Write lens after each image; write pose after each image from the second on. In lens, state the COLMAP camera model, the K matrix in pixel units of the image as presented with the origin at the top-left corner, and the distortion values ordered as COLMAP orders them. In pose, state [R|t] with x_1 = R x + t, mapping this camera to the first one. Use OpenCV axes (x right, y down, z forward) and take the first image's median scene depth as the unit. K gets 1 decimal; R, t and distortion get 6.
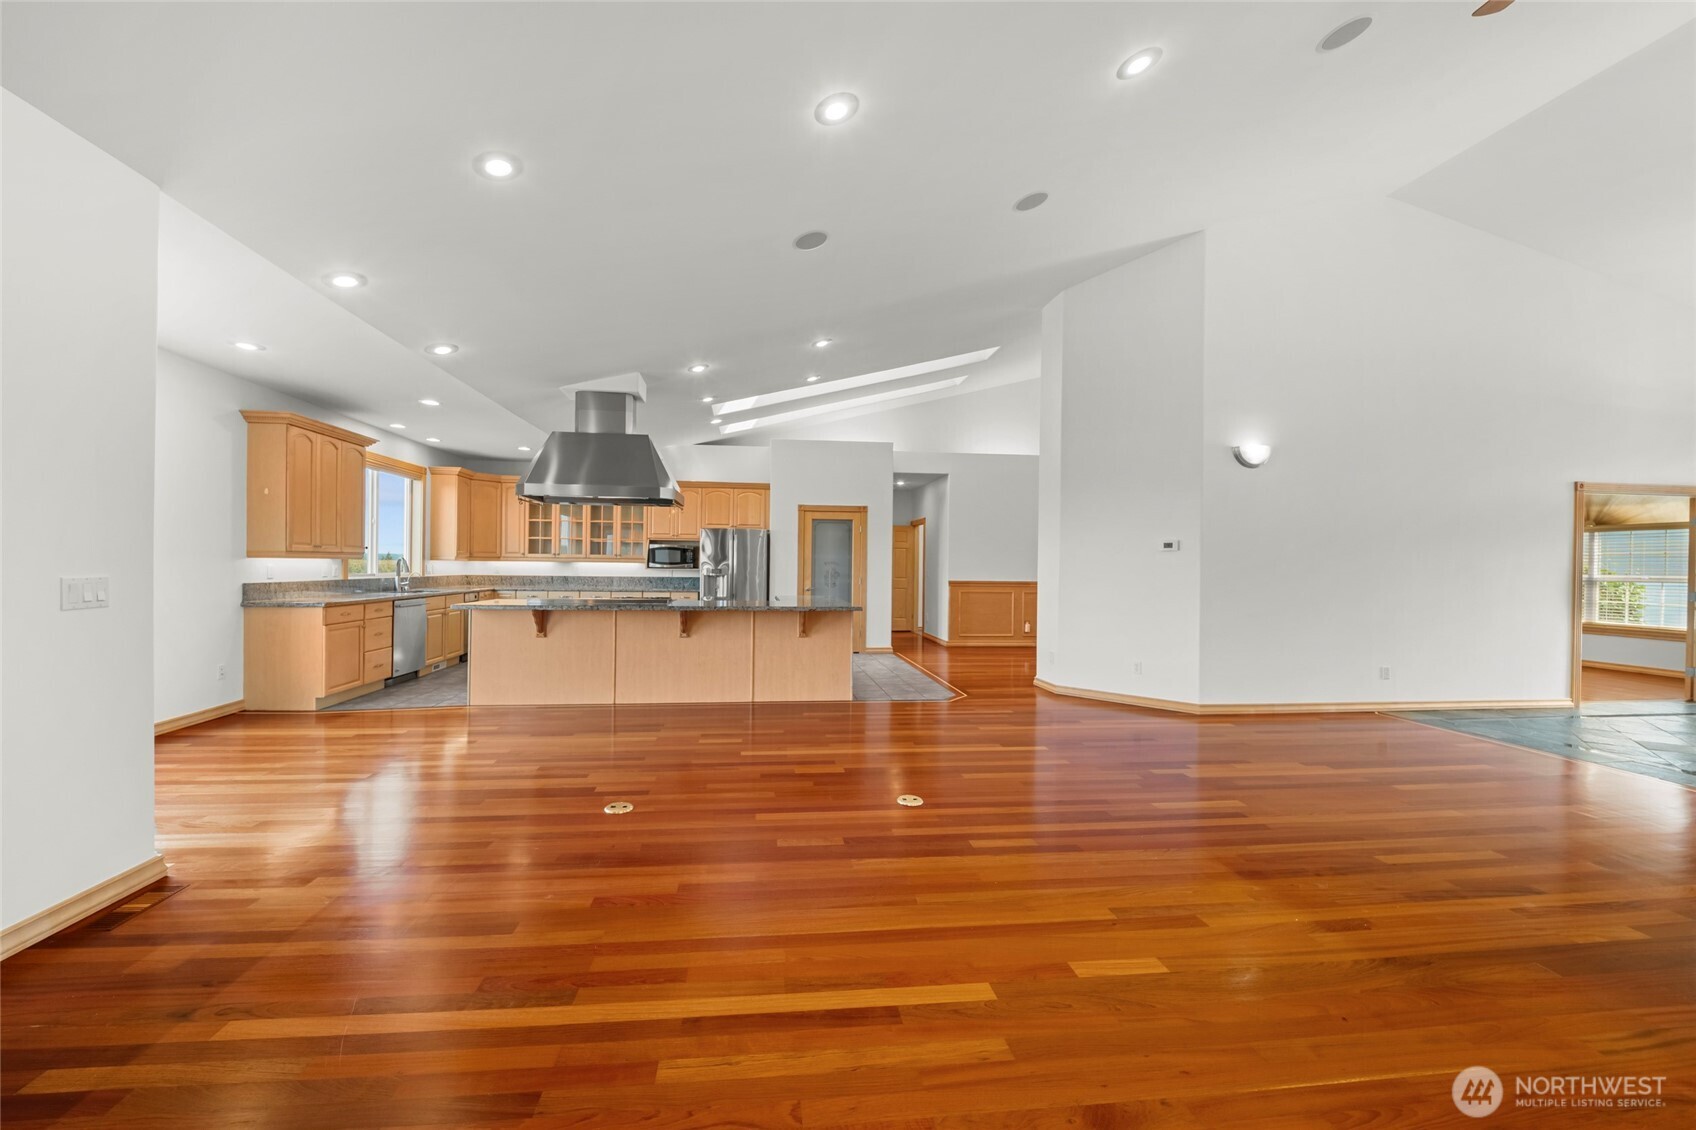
lens RADIAL K [[601.4, 0, 816.5], [0, 601.4, 577.4], [0, 0, 1]] dist [0.000283, -0.001727]
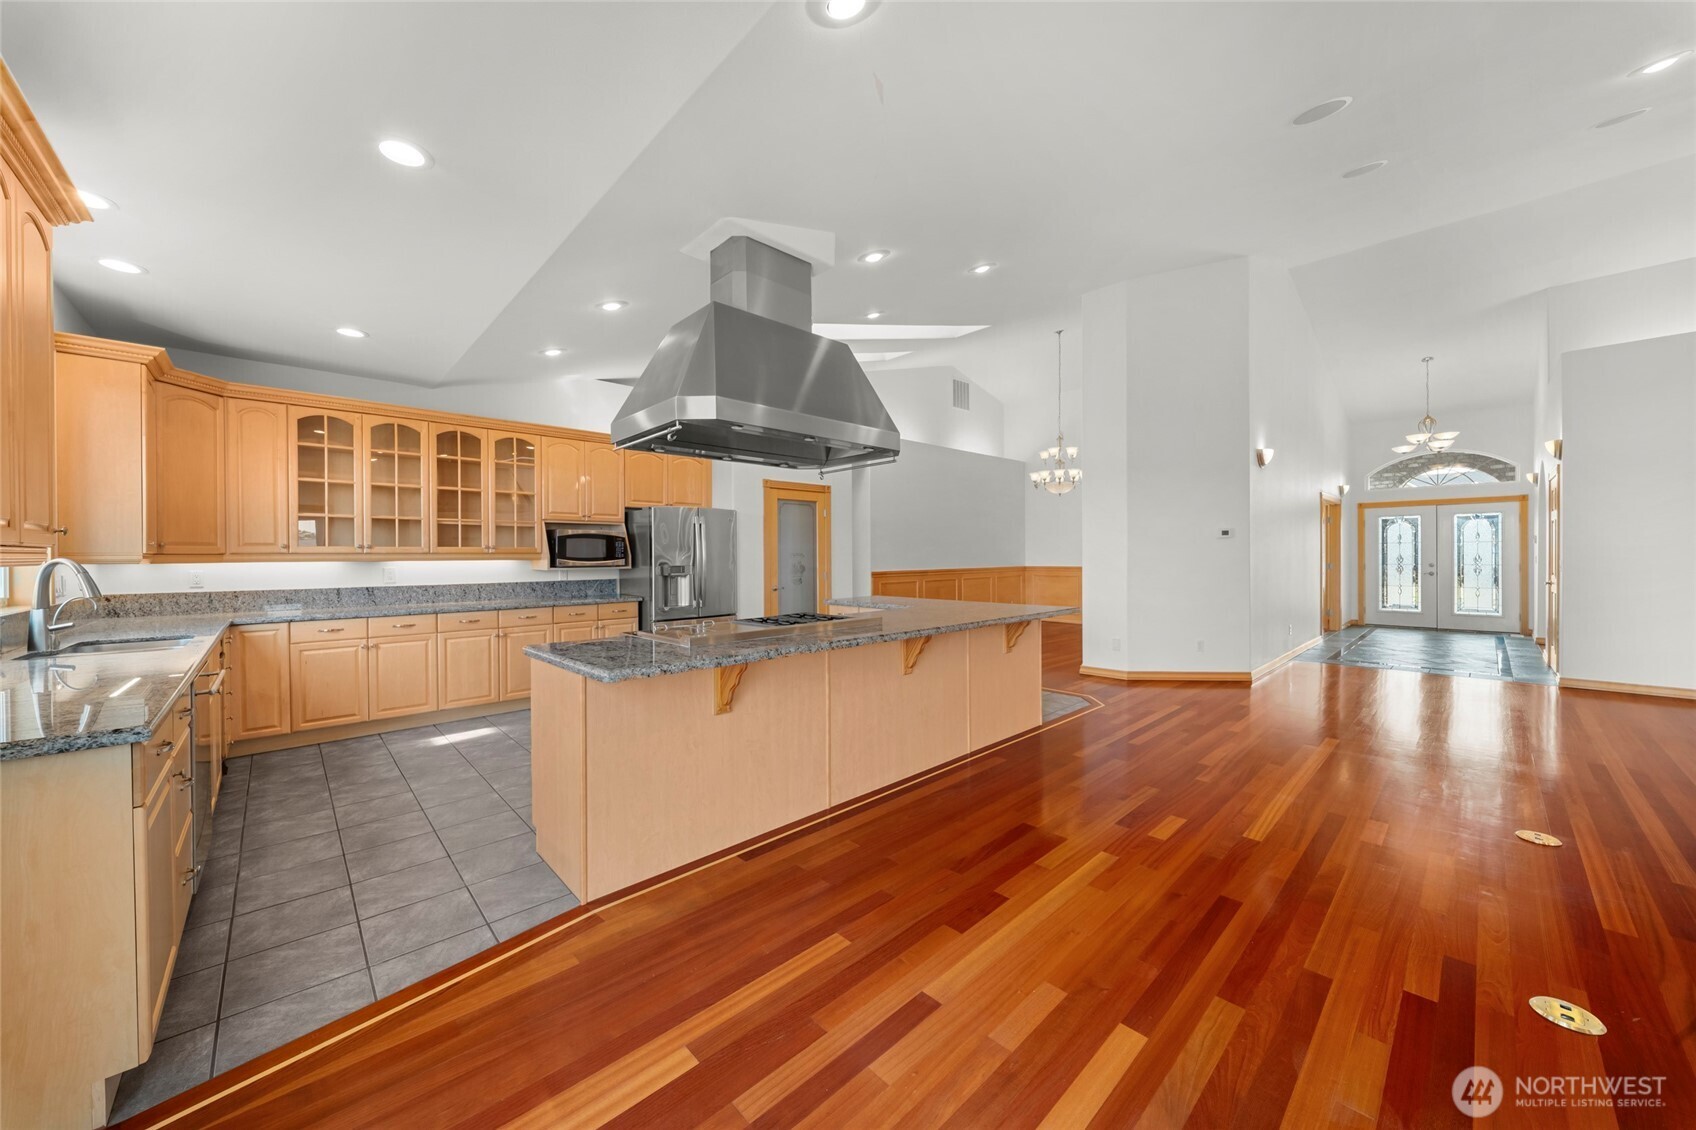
lens RADIAL K [[601.4, 0, 847.1], [0, 601.4, 556.3], [0, 0, 1]] dist [0.000283, -0.001727]
pose [[0.807081, -0.019058, 0.590132, -0.416368], [0.029185, 0.999545, -0.007634, -0.013989], [-0.589718, 0.023385, 0.807270, 0.337276]]
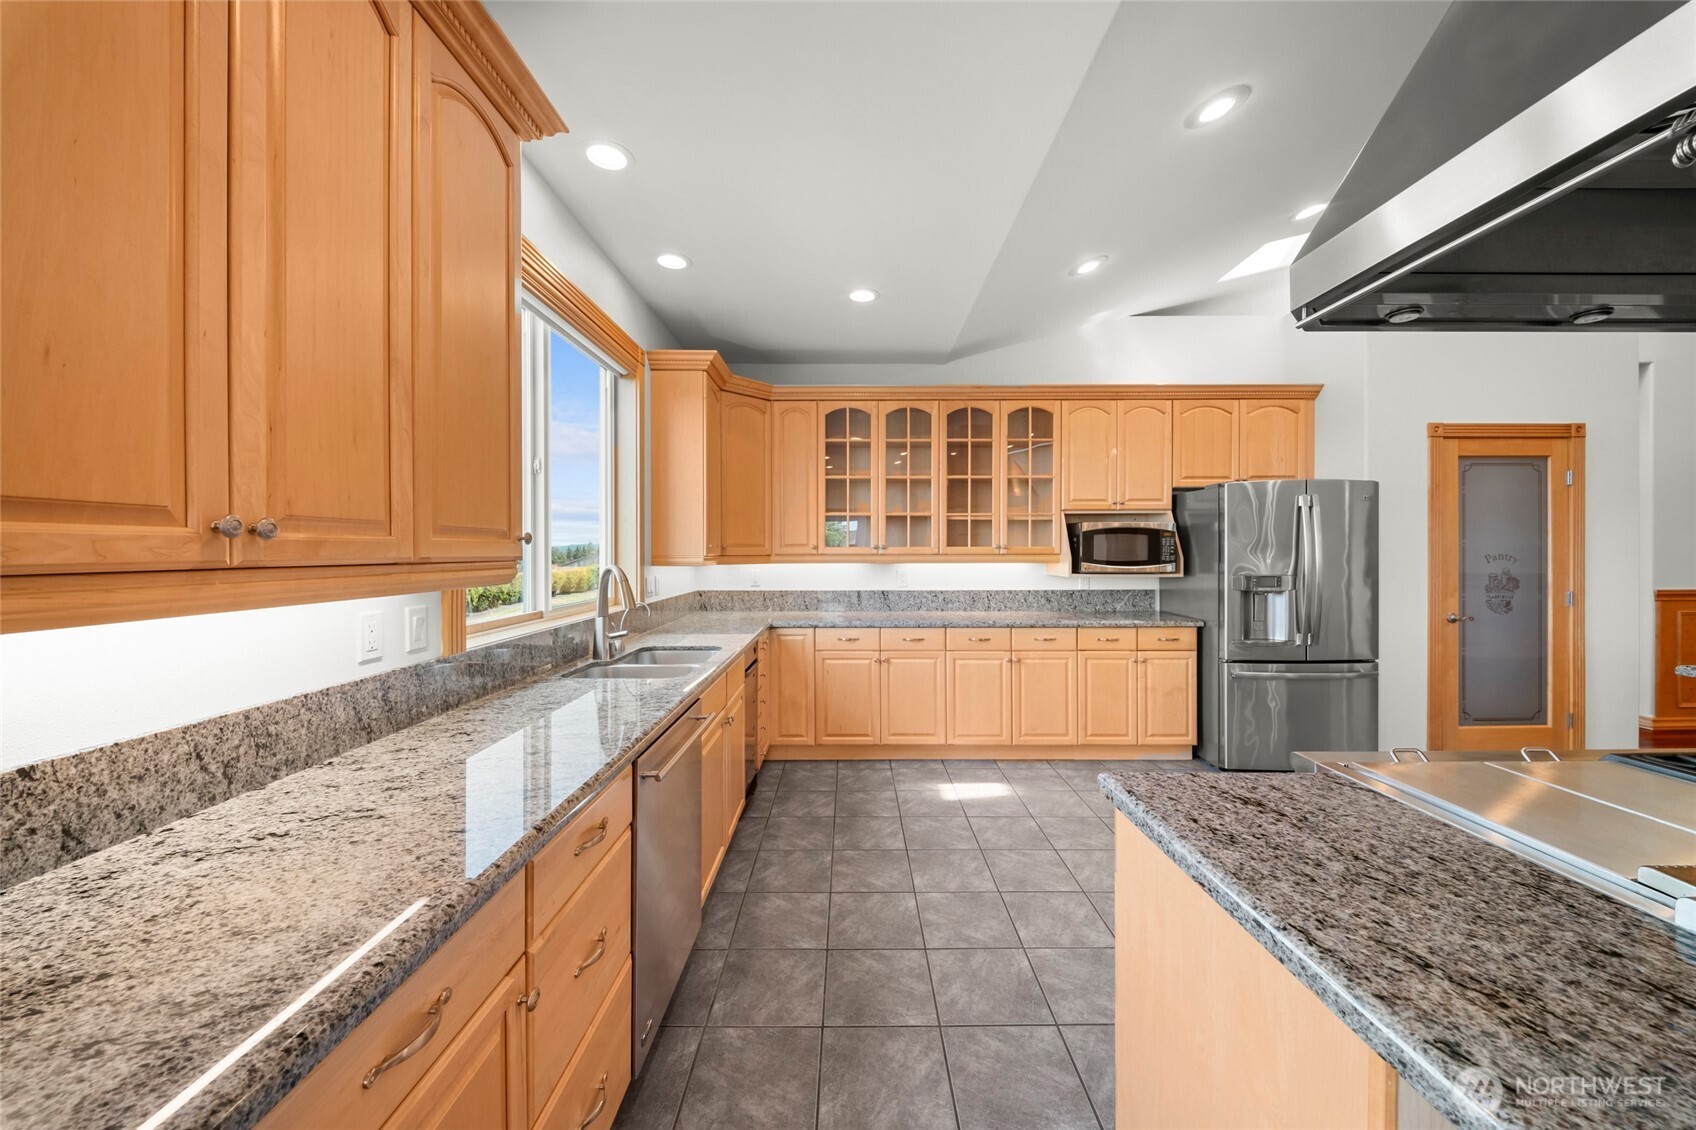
lens RADIAL K [[601.4, 0, 845.8], [0, 601.4, 560.7], [0, 0, 1]] dist [0.000283, -0.001727]
pose [[0.991074, -0.013048, -0.132676, -0.409595], [0.012212, 0.999900, -0.007118, -0.025153], [0.132756, 0.005434, 0.991134, 0.539569]]
